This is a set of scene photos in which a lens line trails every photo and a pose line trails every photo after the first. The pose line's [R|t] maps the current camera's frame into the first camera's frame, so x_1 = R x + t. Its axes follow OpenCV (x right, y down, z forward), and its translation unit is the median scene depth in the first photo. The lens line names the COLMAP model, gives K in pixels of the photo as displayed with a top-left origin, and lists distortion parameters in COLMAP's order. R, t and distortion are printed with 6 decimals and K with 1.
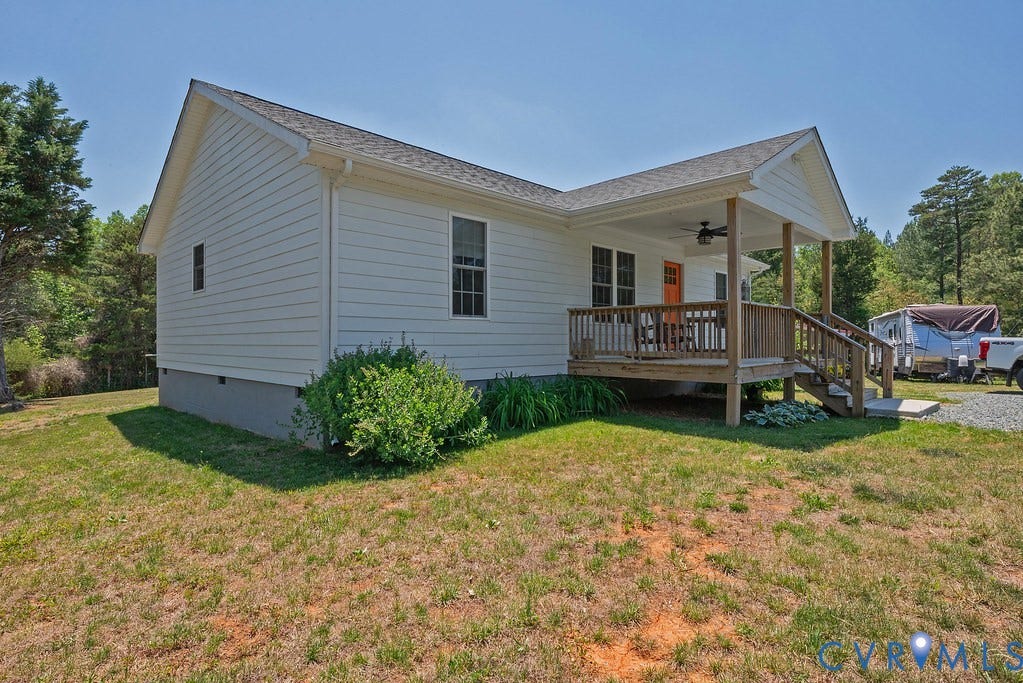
lens RADIAL K [[533.2, 0, 510.9], [0, 533.2, 341.6], [0, 0, 1]] dist [-0.005596, 0.000589]
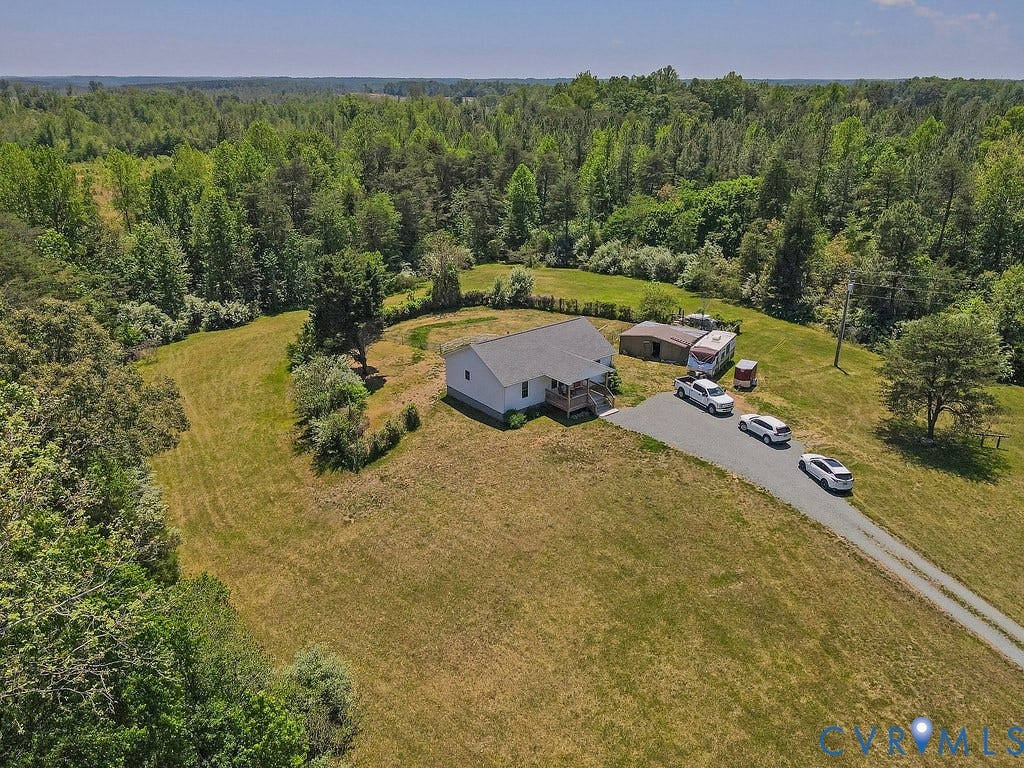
lens RADIAL K [[752.7, 0, 514.6], [0, 752.7, 387.5], [0, 0, 1]] dist [0.007716, 0.012736]
pose [[0.995282, 0.038376, -0.089111, 0.340524], [-0.001871, 0.925870, 0.377837, -2.062223], [0.097005, -0.375888, 0.921574, -4.134571]]
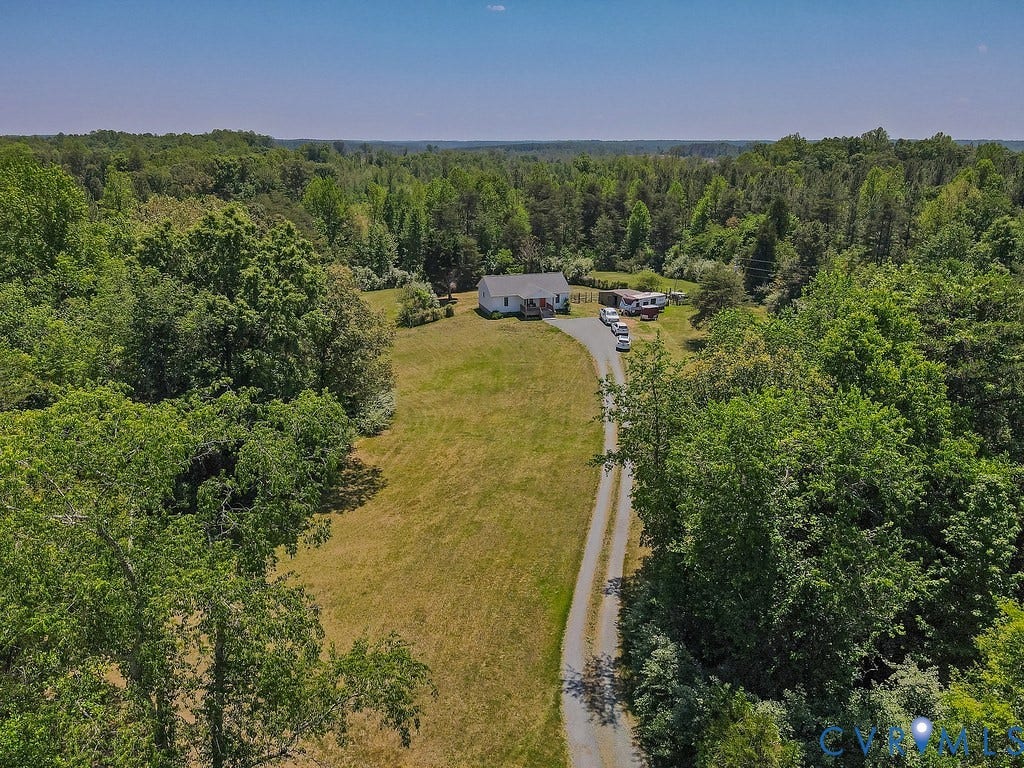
lens RADIAL K [[752.7, 0, 512.7], [0, 752.7, 383.4], [0, 0, 1]] dist [0.007716, 0.012736]
pose [[0.886697, 0.140969, -0.440337, 4.420579], [0.000099, 0.952328, 0.305077, -2.034137], [0.462352, -0.270555, 0.844412, -7.748356]]
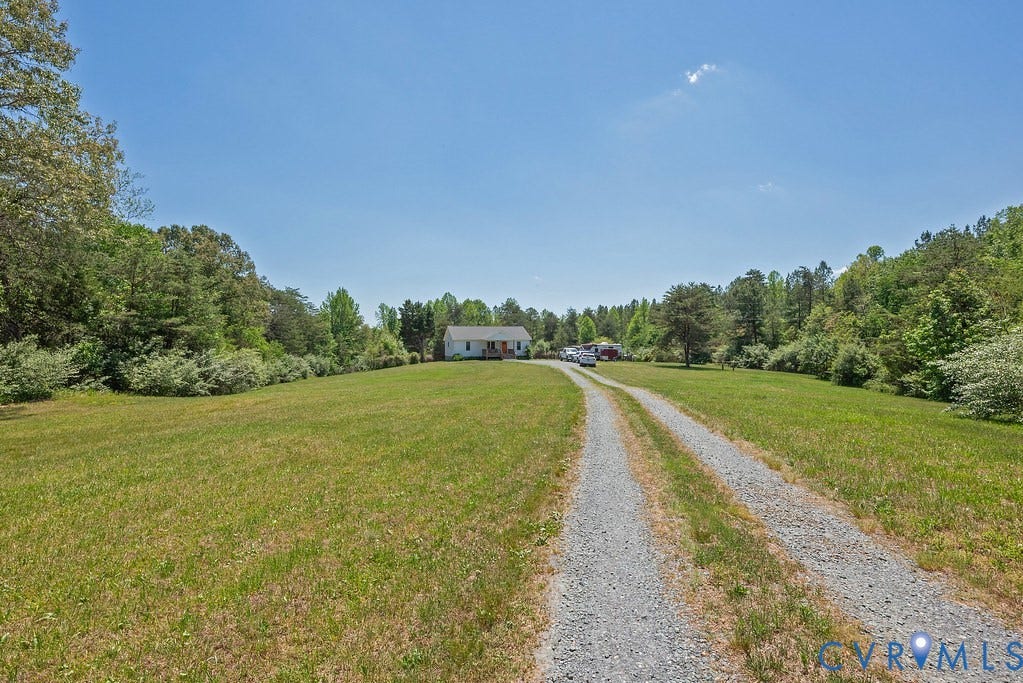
lens RADIAL K [[459.1, 0, 502.2], [0, 459.1, 339.6], [0, 0, 1]] dist [0.003929, -0.000010]
pose [[0.883676, -0.009580, -0.468001, 3.176783], [0.005705, 0.999937, -0.009697, -0.111777], [0.468065, 0.005899, 0.883674, -4.490340]]
